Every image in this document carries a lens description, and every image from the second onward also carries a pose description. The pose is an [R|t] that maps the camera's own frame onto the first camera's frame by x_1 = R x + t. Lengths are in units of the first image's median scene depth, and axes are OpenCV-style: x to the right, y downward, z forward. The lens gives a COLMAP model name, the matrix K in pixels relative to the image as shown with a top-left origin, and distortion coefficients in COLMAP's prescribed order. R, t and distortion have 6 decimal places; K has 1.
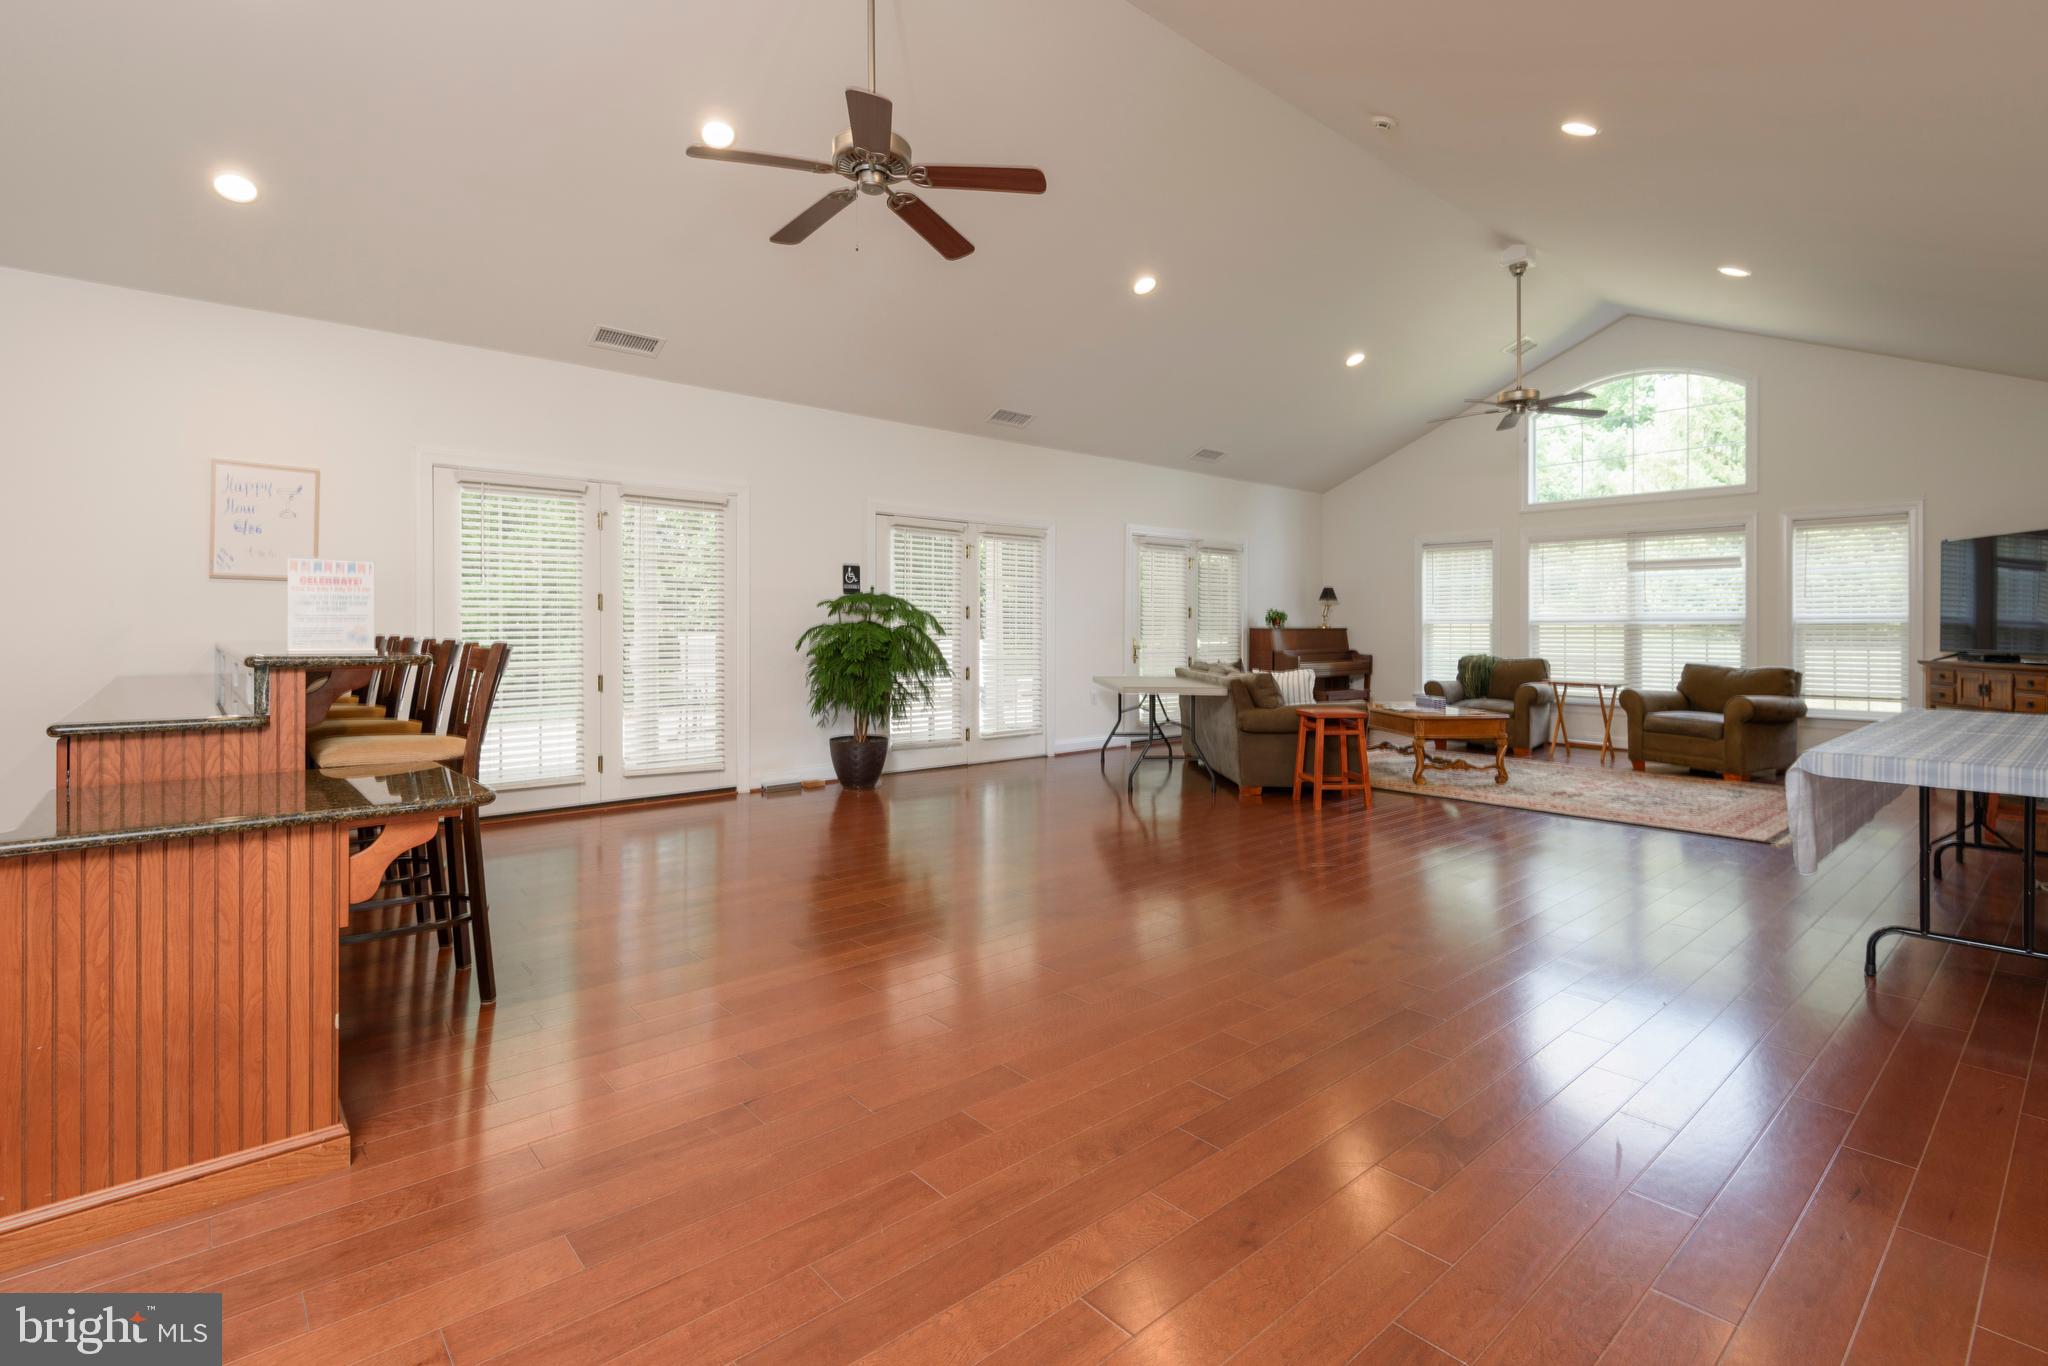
lens RADIAL K [[943.0, 0, 1024.1], [0, 943.0, 623.5], [0, 0, 1]] dist [0.003006, 0.000037]
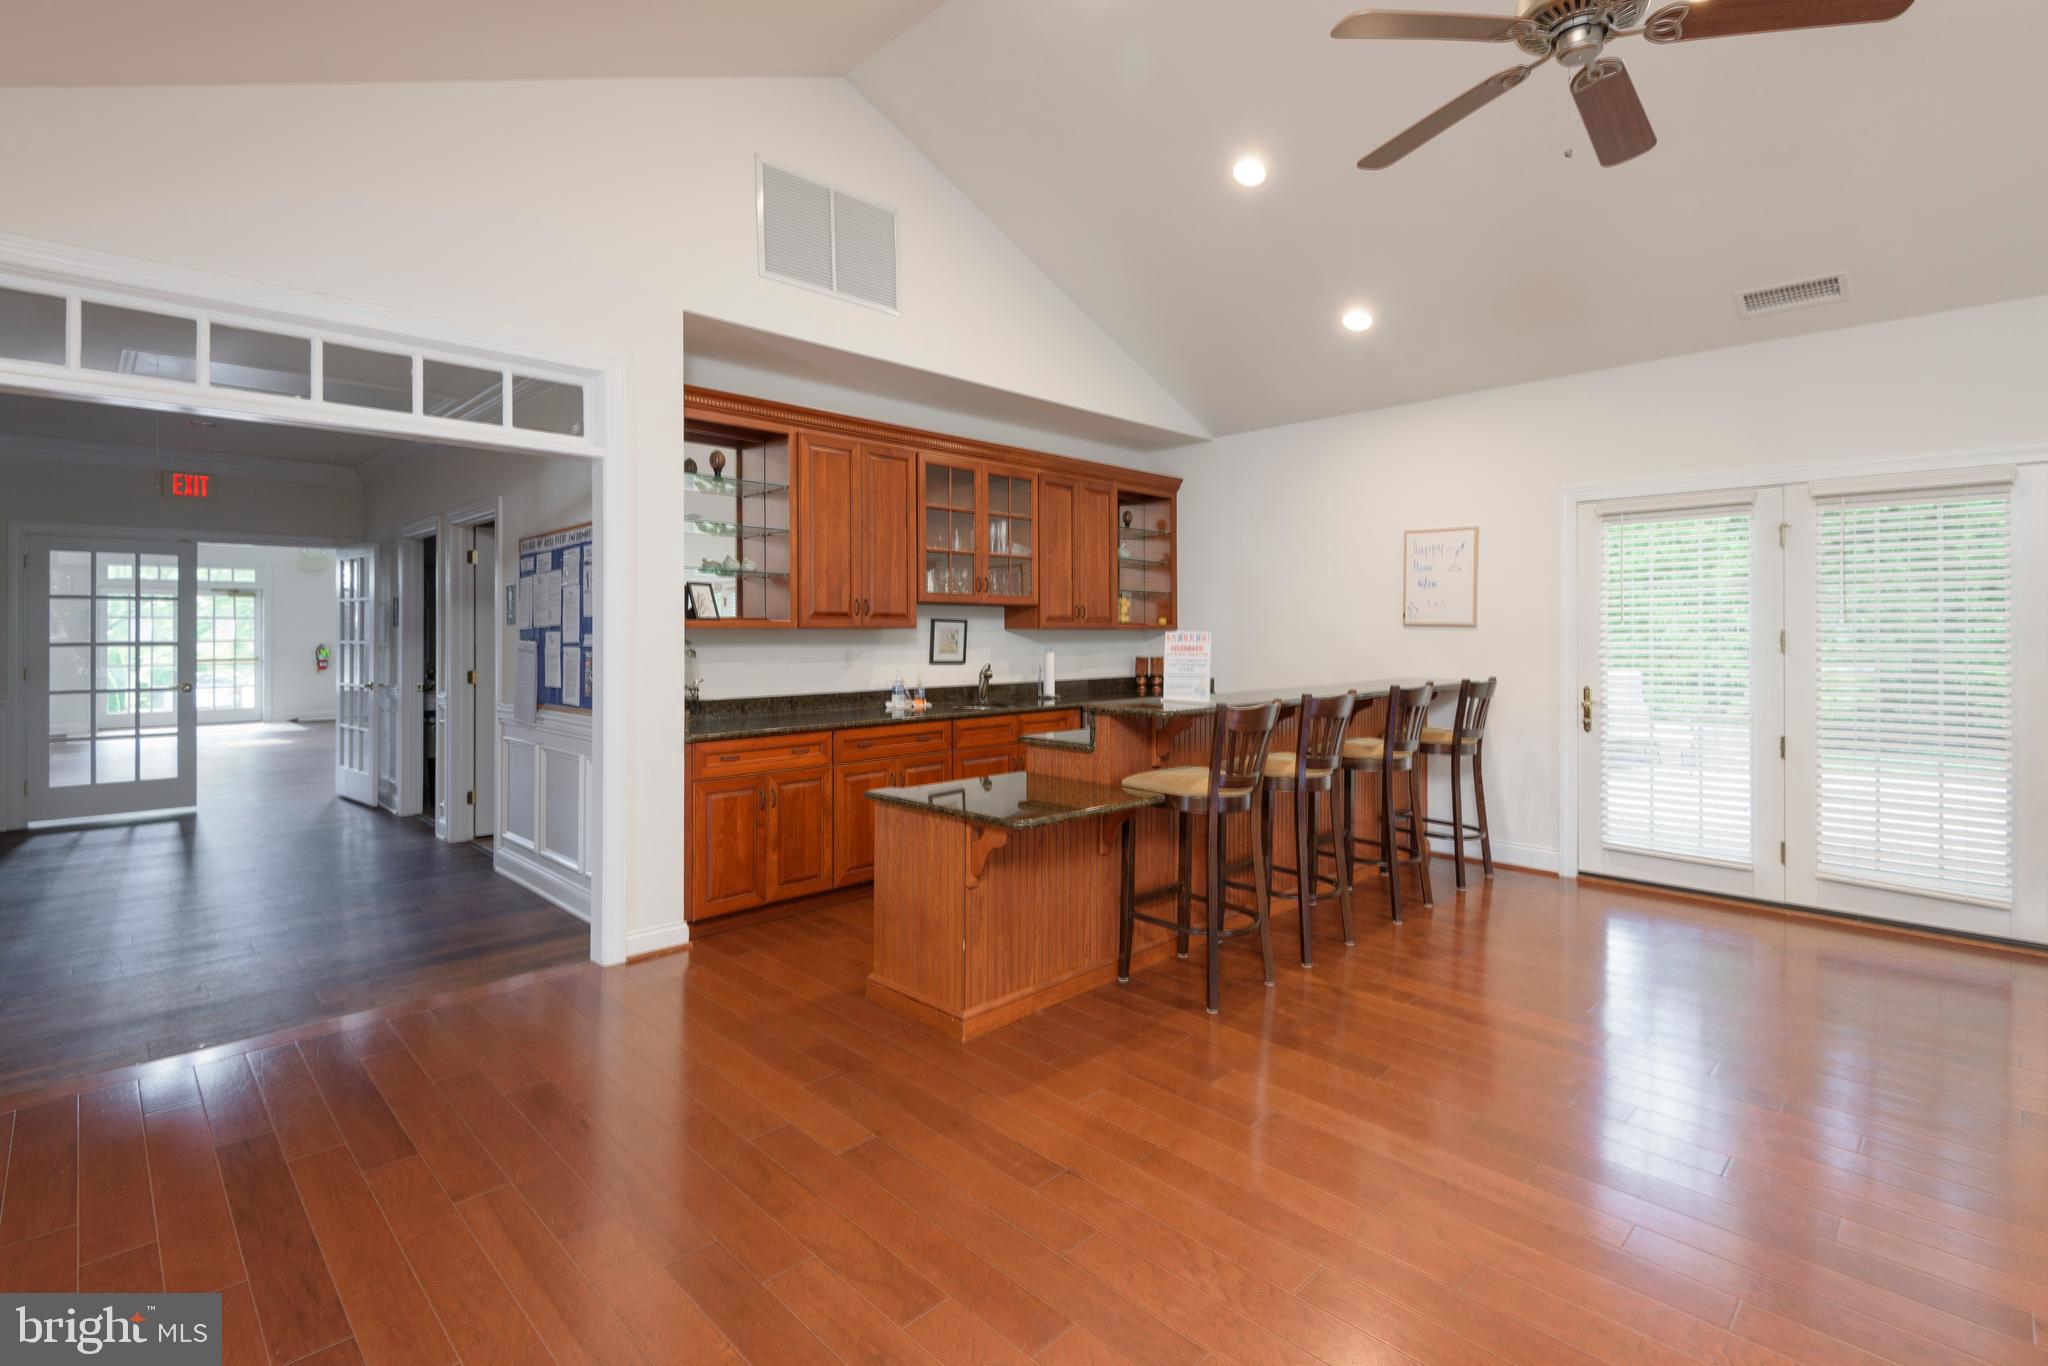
lens RADIAL K [[943.0, 0, 1020.6], [0, 943.0, 636.0], [0, 0, 1]] dist [0.003006, 0.000037]
pose [[0.067810, 0.001038, -0.997698, 0.343848], [0.004089, 0.999991, 0.001318, -0.039147], [0.997690, -0.004169, 0.067806, 0.409221]]
